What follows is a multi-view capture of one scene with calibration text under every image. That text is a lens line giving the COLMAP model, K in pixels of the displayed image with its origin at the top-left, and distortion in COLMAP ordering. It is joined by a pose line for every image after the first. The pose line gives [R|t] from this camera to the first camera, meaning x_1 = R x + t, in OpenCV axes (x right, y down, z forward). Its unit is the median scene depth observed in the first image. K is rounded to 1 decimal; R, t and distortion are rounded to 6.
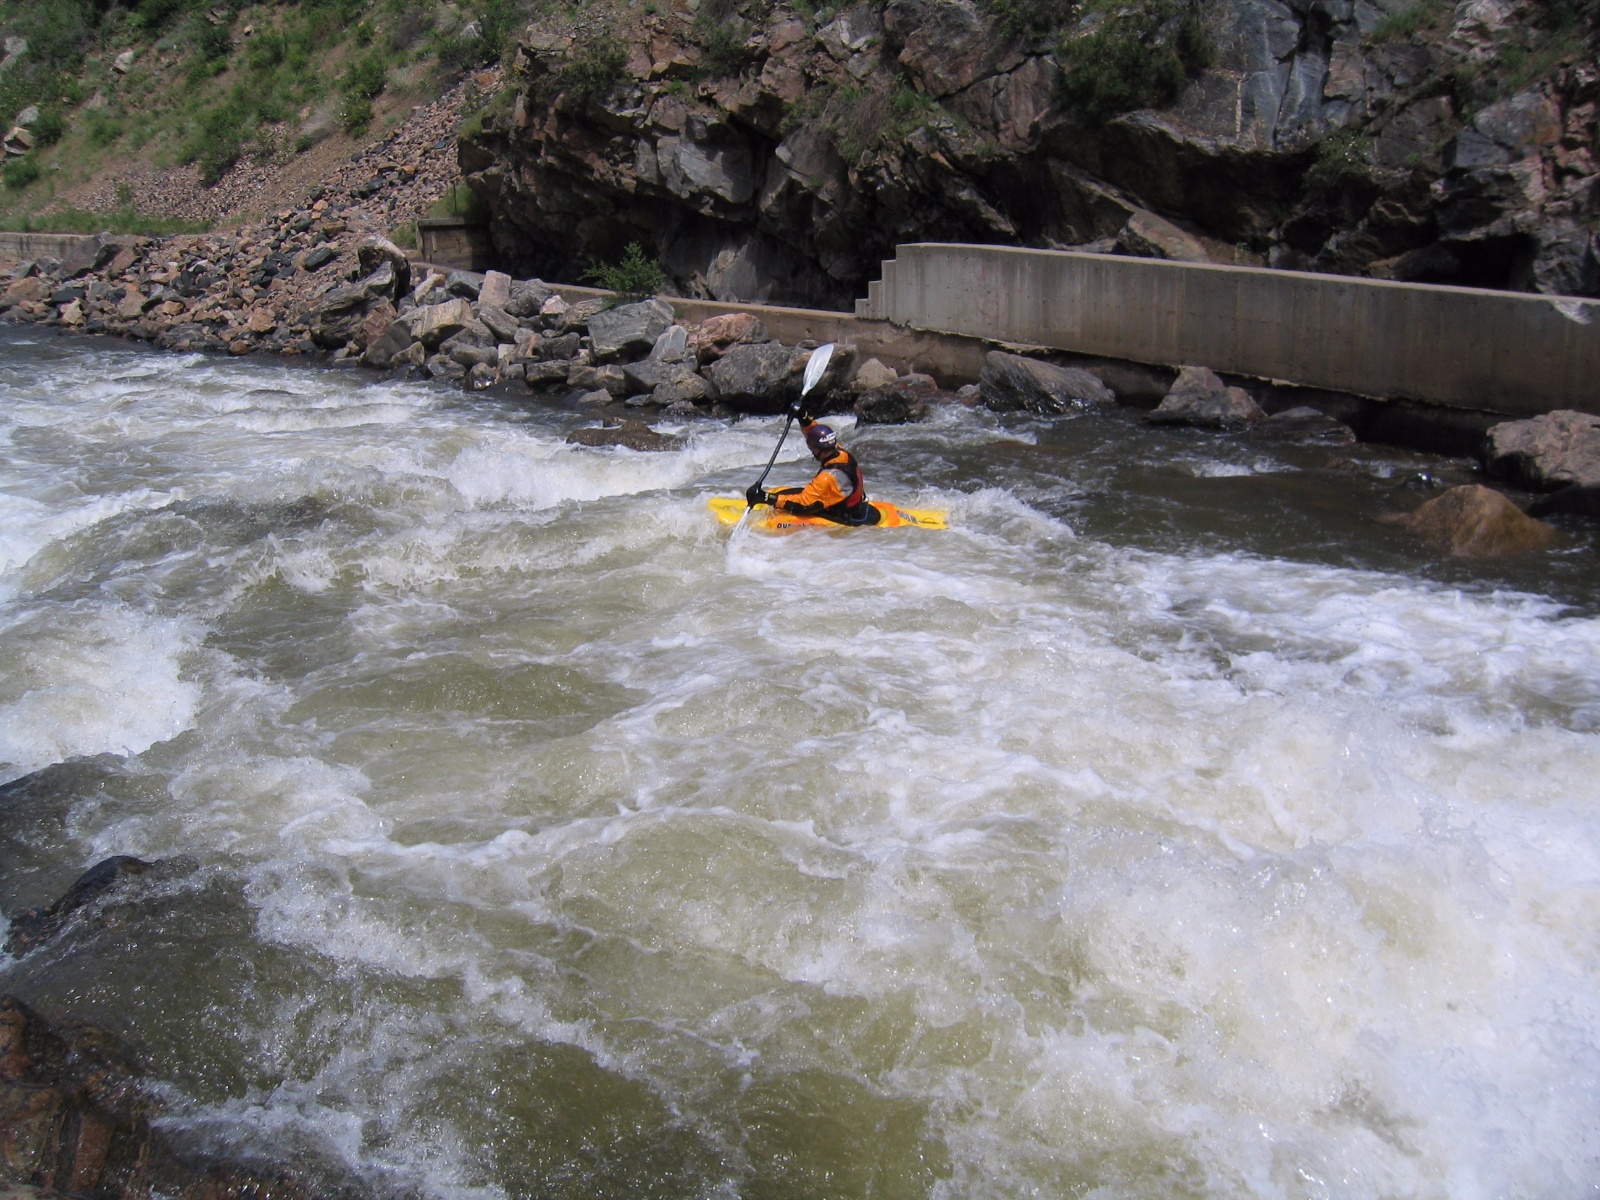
lens RADIAL K [[1628.5, 0, 800.0], [0, 1628.5, 600.0], [0, 0, 1]] dist [-0.131787, 0.103496]
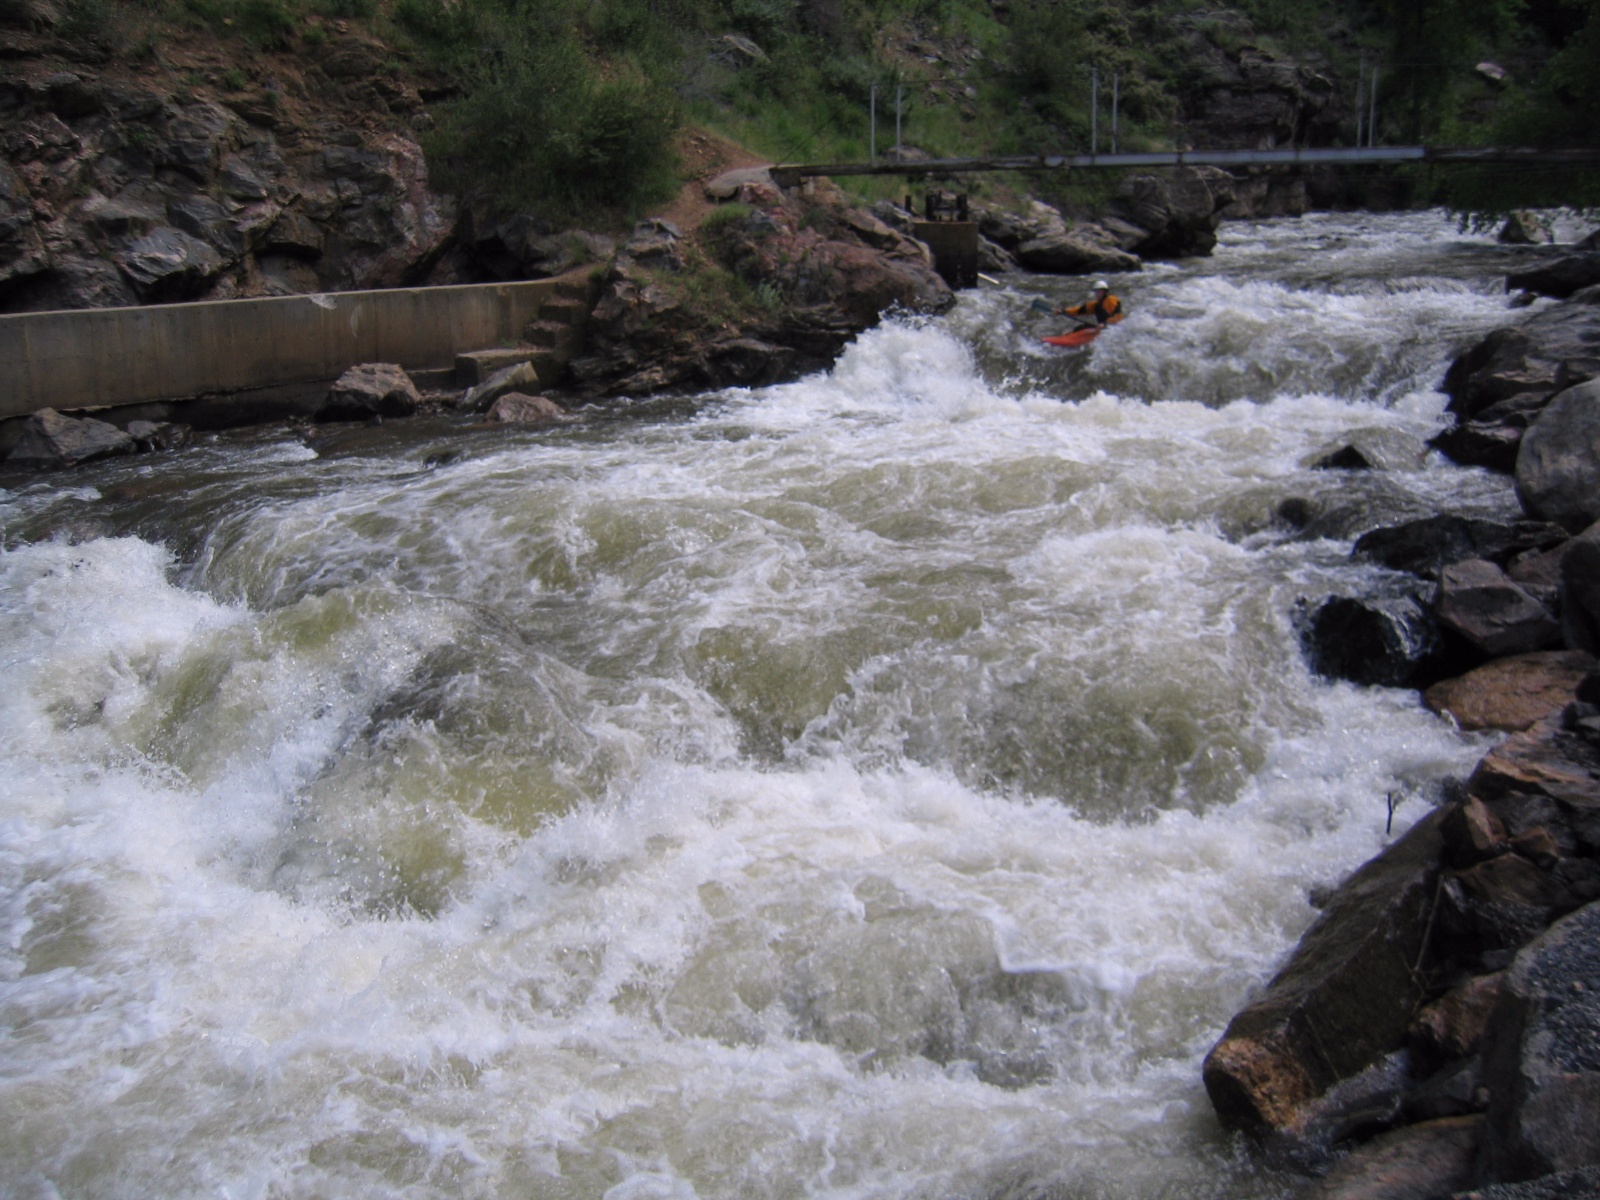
lens RADIAL K [[1628.5, 0, 800.0], [0, 1628.5, 600.0], [0, 0, 1]] dist [-0.131787, 0.103496]
pose [[-0.285869, -0.218866, 0.932940, -0.919664], [0.266479, 0.917011, 0.296783, -0.213197], [-0.920471, 0.333450, -0.203822, 0.833185]]
